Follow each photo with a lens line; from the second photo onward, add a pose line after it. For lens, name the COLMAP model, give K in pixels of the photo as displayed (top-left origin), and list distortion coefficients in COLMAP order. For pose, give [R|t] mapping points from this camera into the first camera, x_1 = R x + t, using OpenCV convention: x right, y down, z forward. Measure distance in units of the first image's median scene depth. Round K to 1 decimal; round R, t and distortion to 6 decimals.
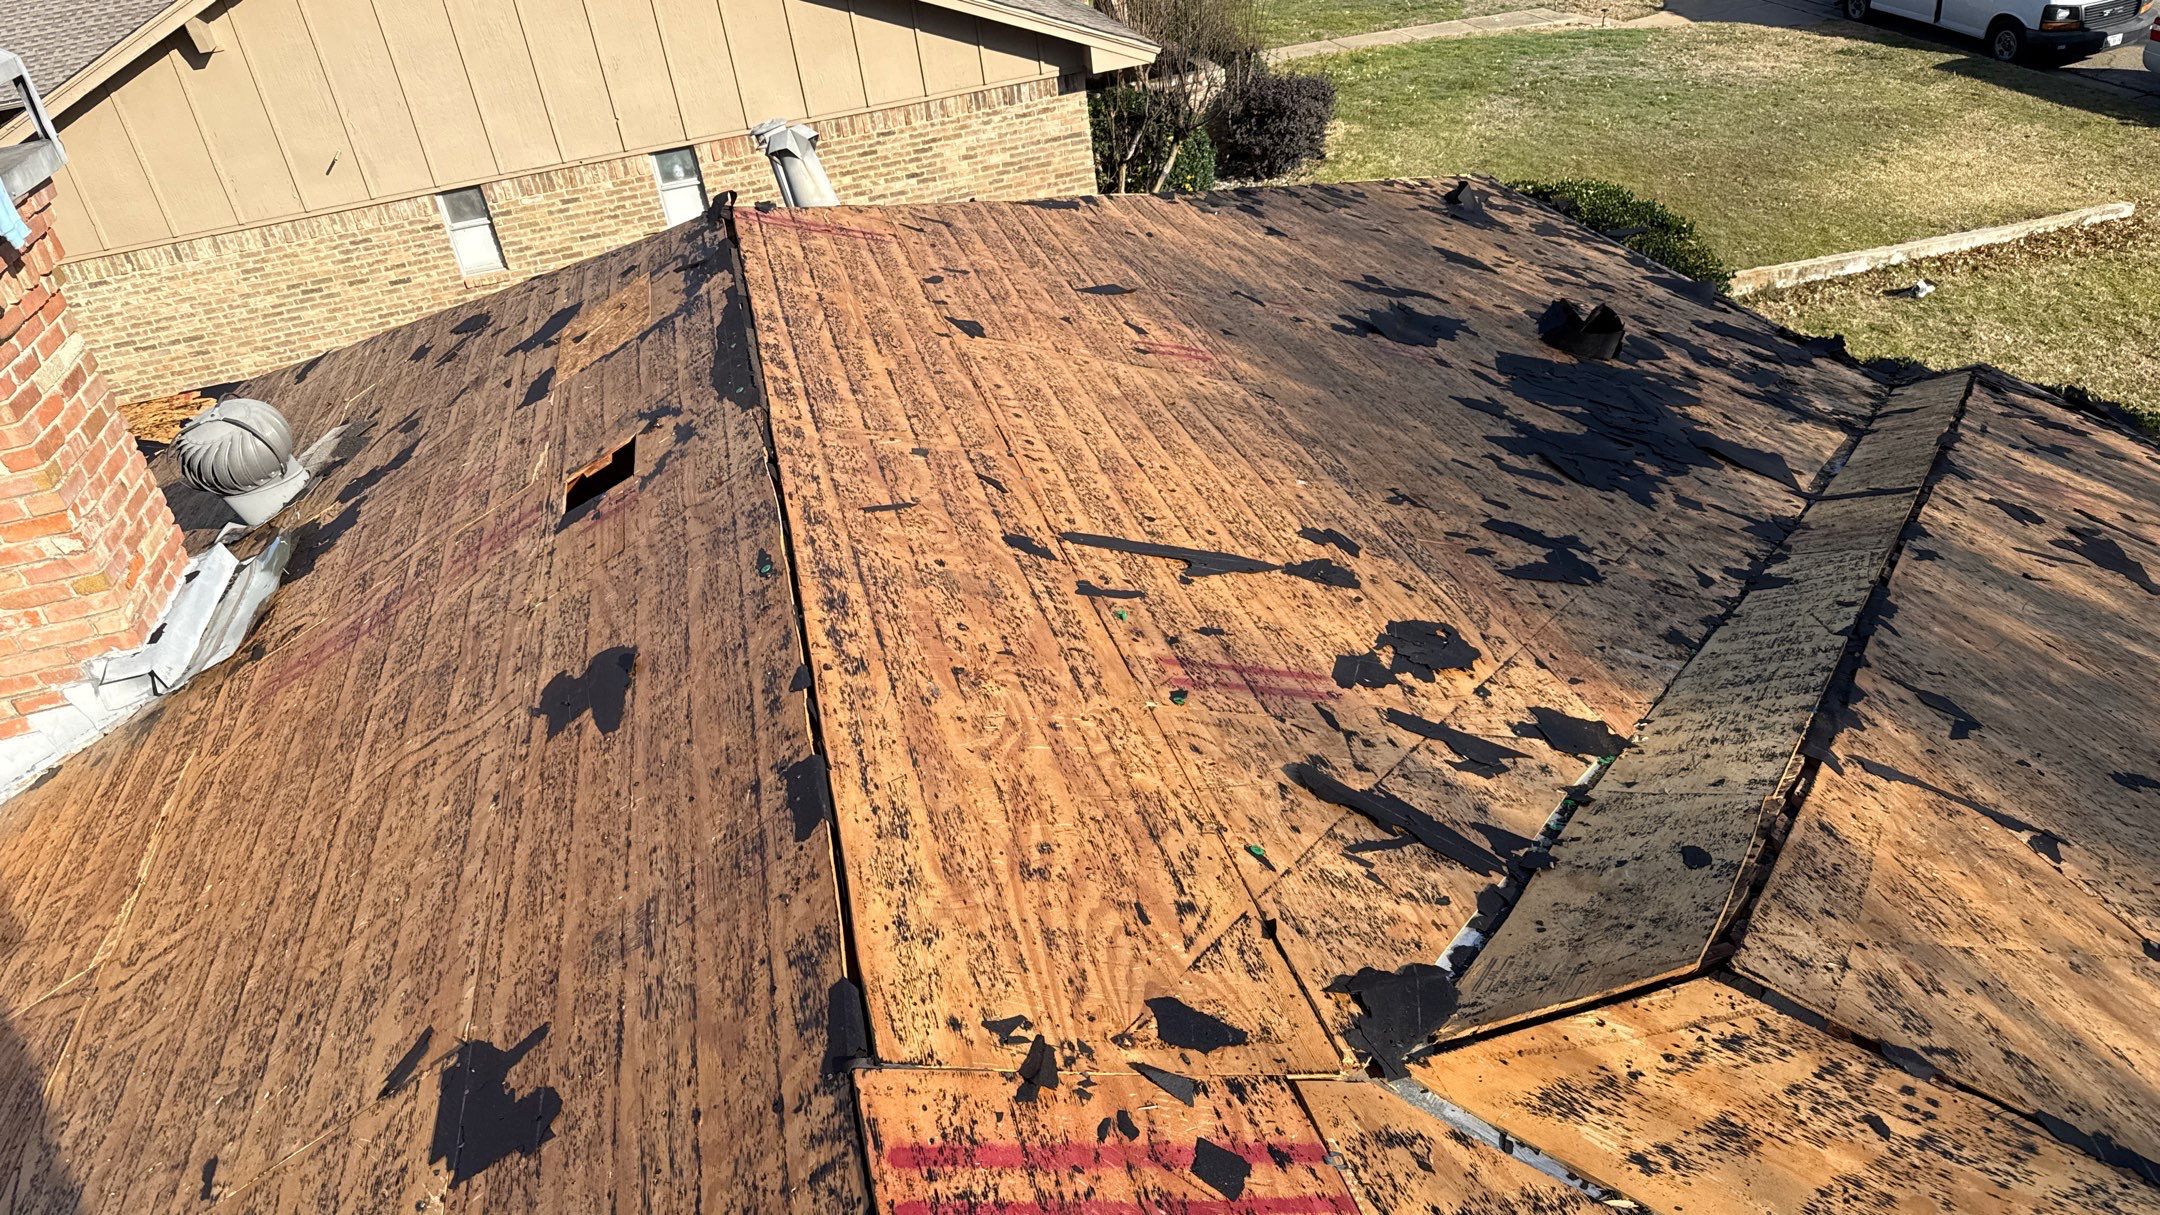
lens RADIAL K [[1470.4, 0, 1075.4], [0, 1470.4, 637.9], [0, 0, 1]] dist [0.007144, 0.001989]
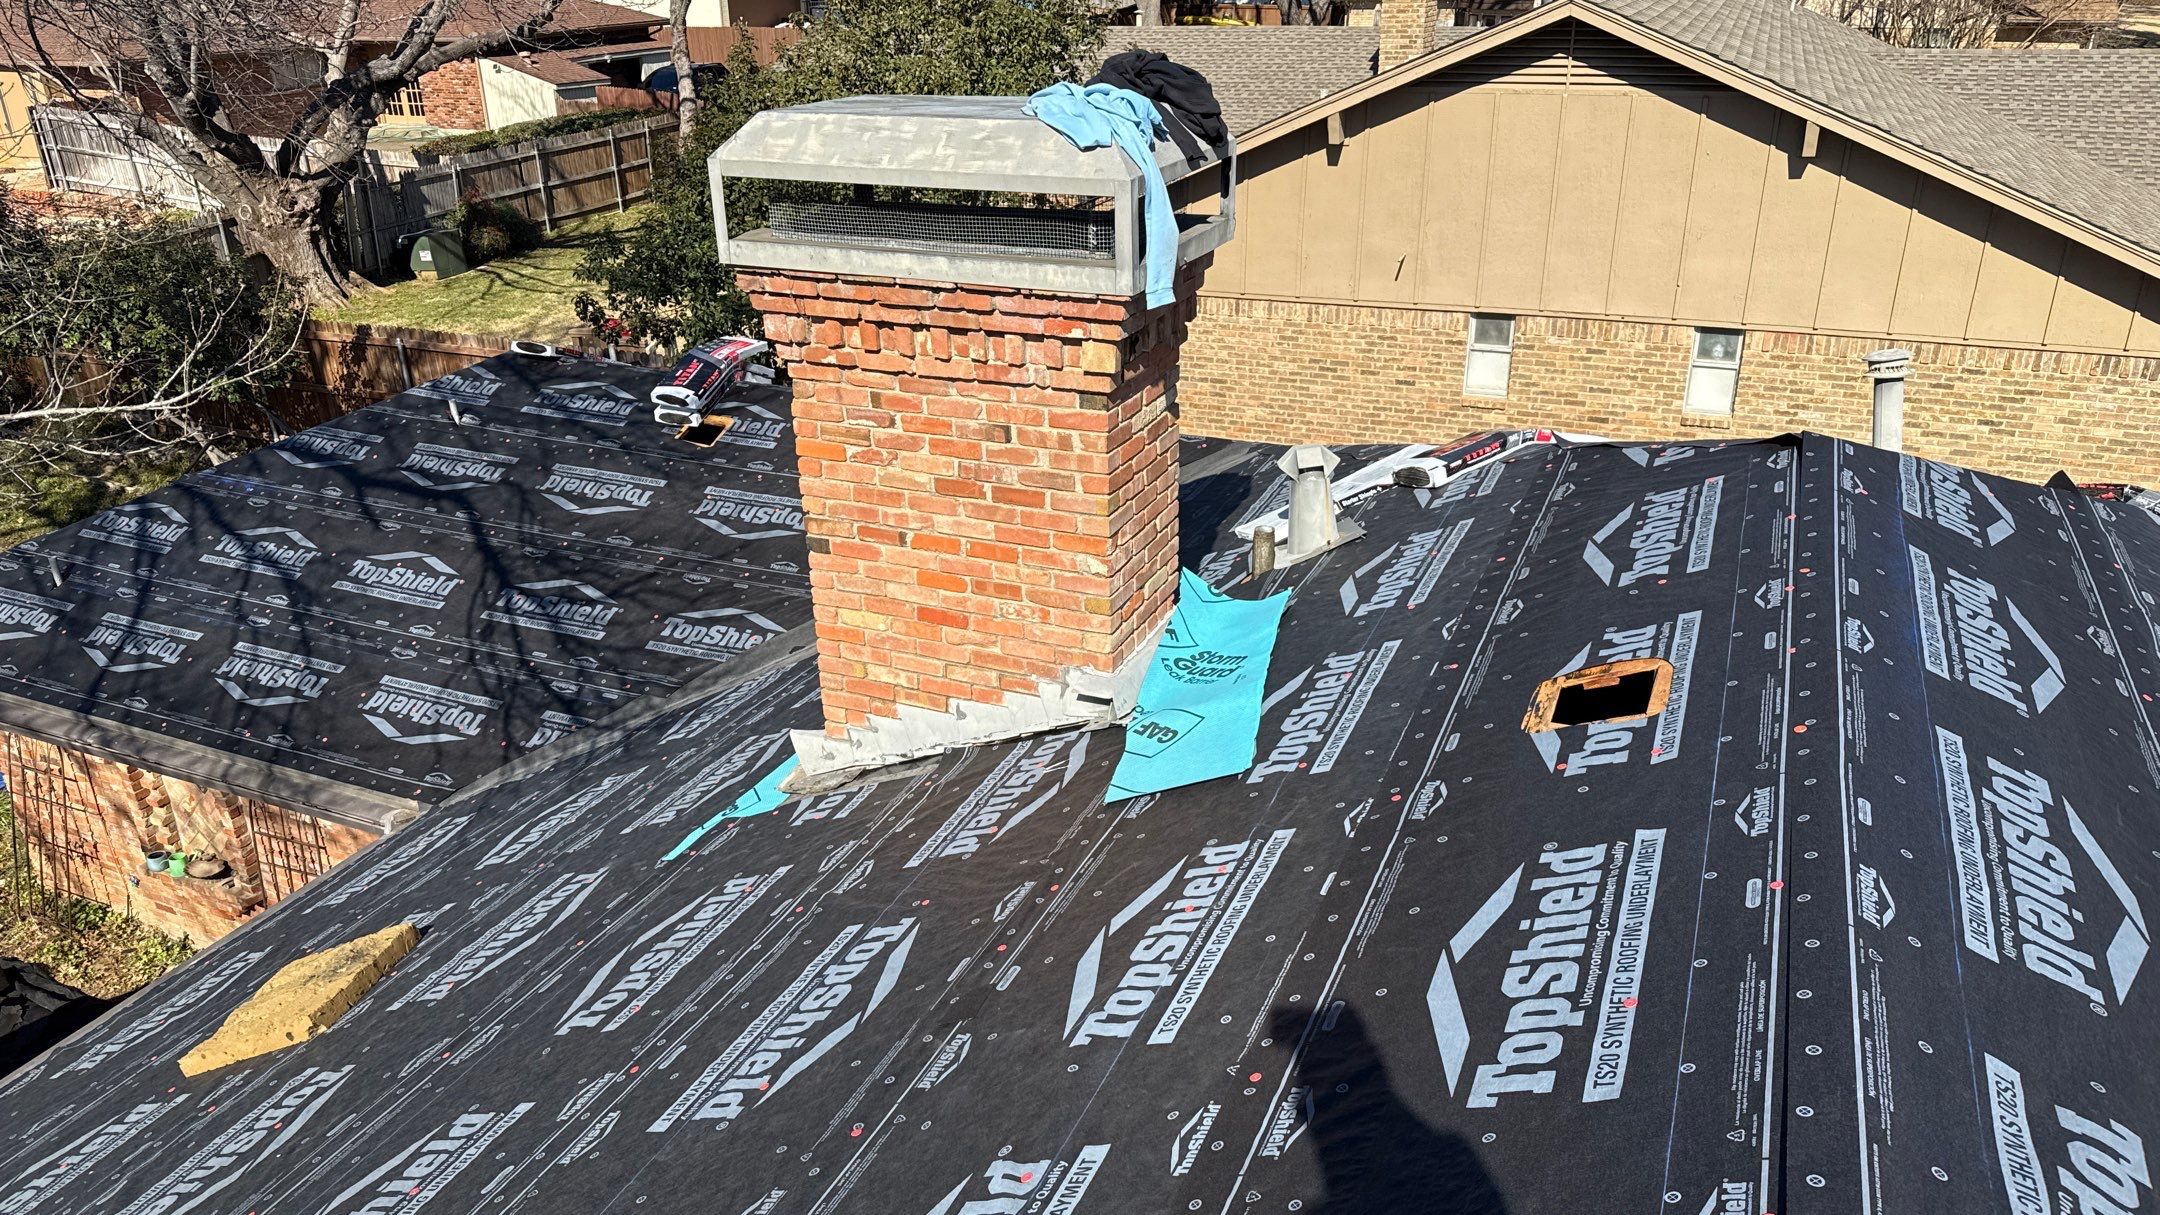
lens RADIAL K [[1478.3, 0, 1072.6], [0, 1478.3, 604.5], [0, 0, 1]] dist [0.080634, -0.129678]
pose [[0.779499, 0.343301, -0.523952, -0.036374], [-0.399033, 0.916909, 0.007120, -0.011153], [0.482861, 0.203524, 0.851718, 0.022481]]
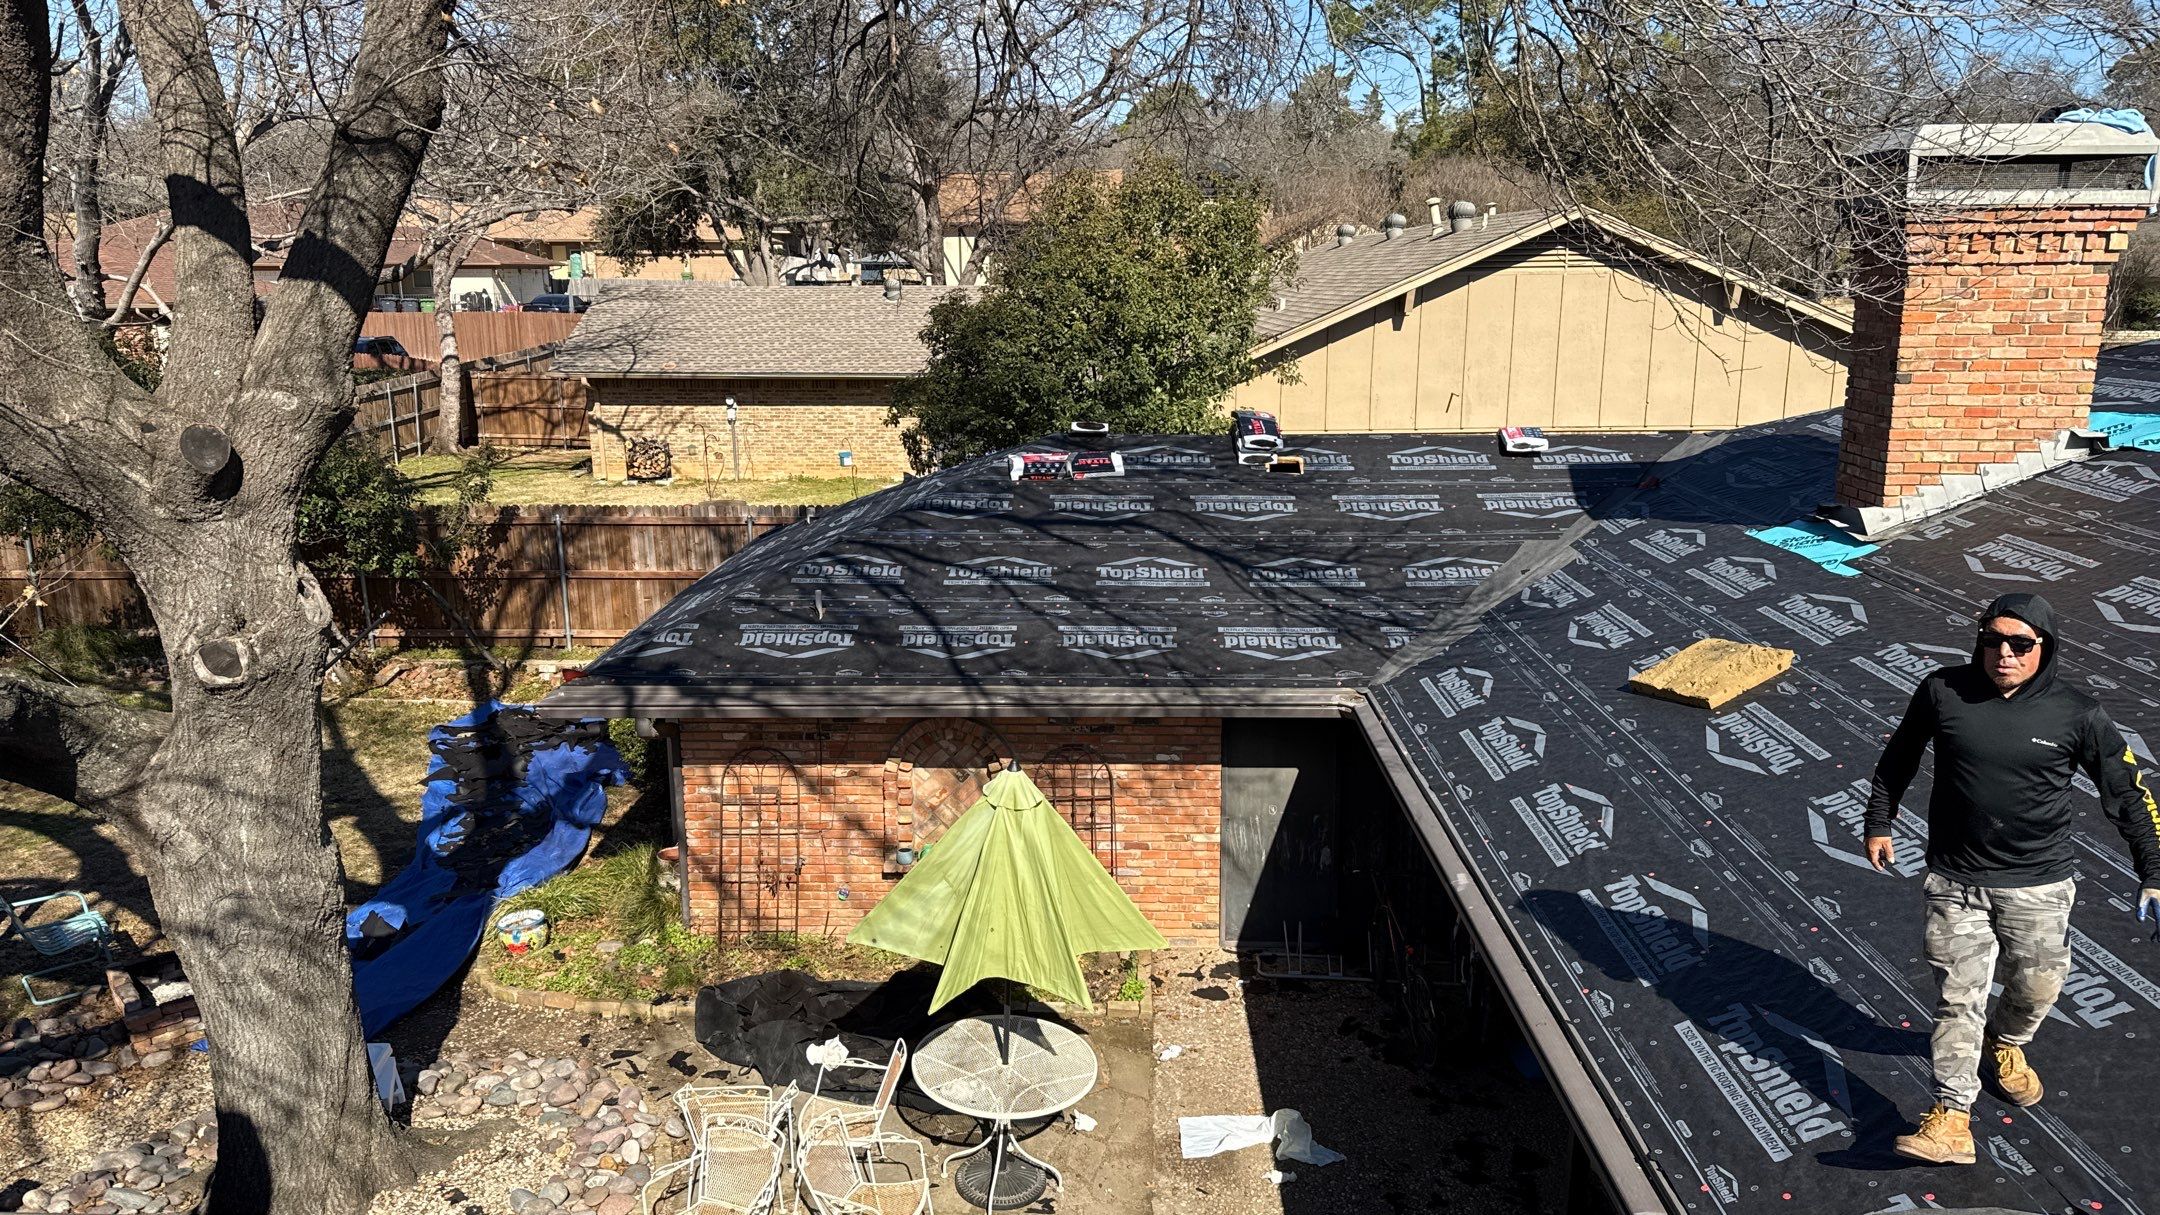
lens RADIAL K [[1463.4, 0, 1086.1], [0, 1463.4, 638.8], [0, 0, 1]] dist [0.069158, -0.092607]
pose [[0.958390, 0.172014, -0.227814, -0.439842], [-0.234116, 0.930262, -0.282493, 0.348425], [0.163334, 0.324074, 0.931825, -0.285541]]
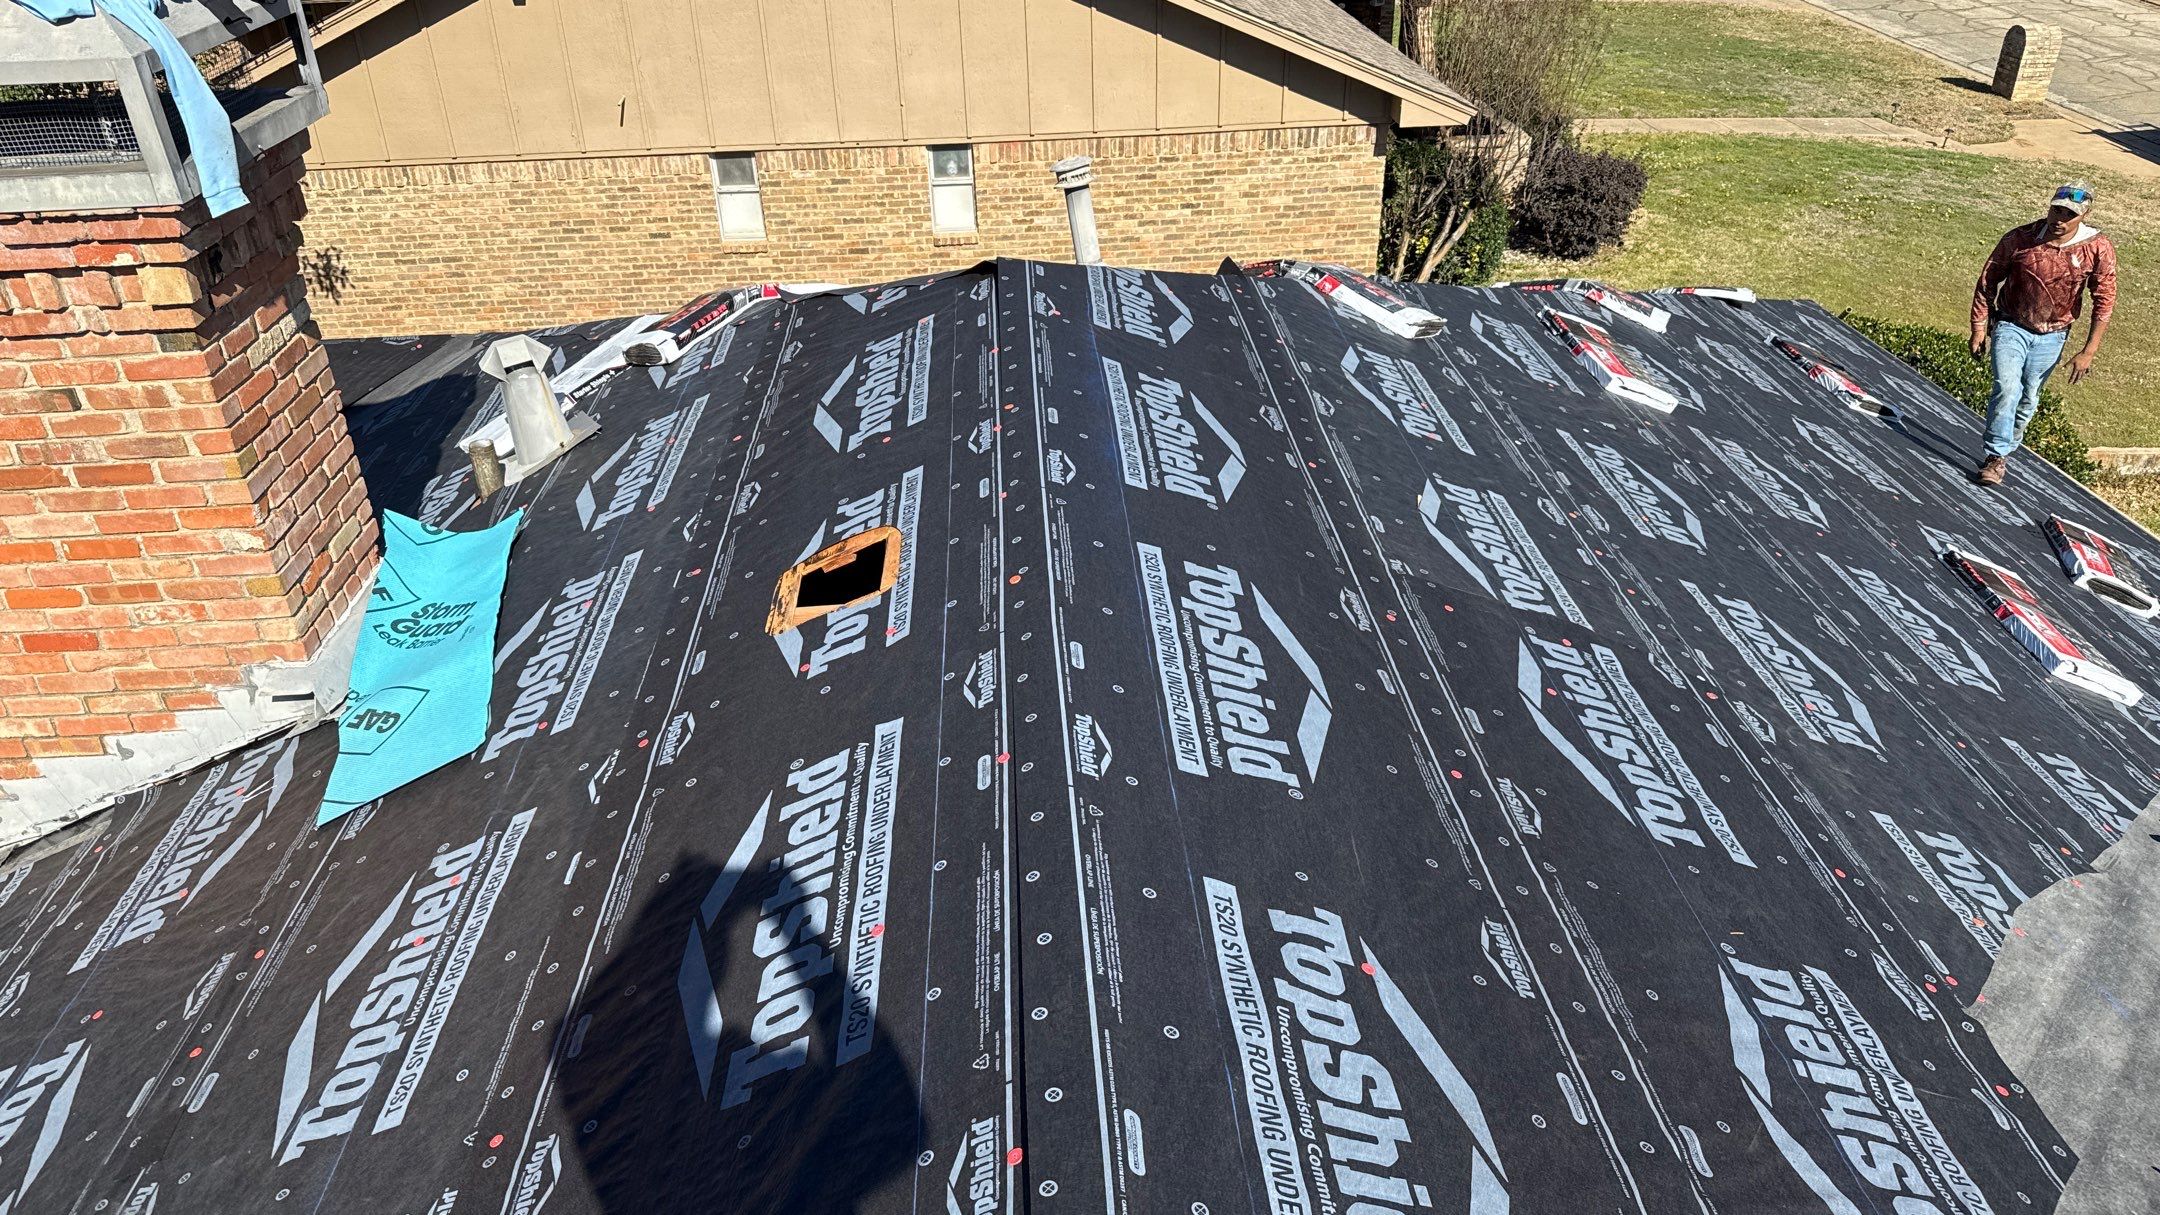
lens RADIAL K [[1463.4, 0, 1086.1], [0, 1463.4, 638.8], [0, 0, 1]] dist [0.069158, -0.092607]
pose [[0.977959, 0.180883, -0.104300, -0.027413], [-0.181782, 0.983339, 0.000902, -0.029225], [0.102726, 0.018078, 0.994545, 0.052222]]
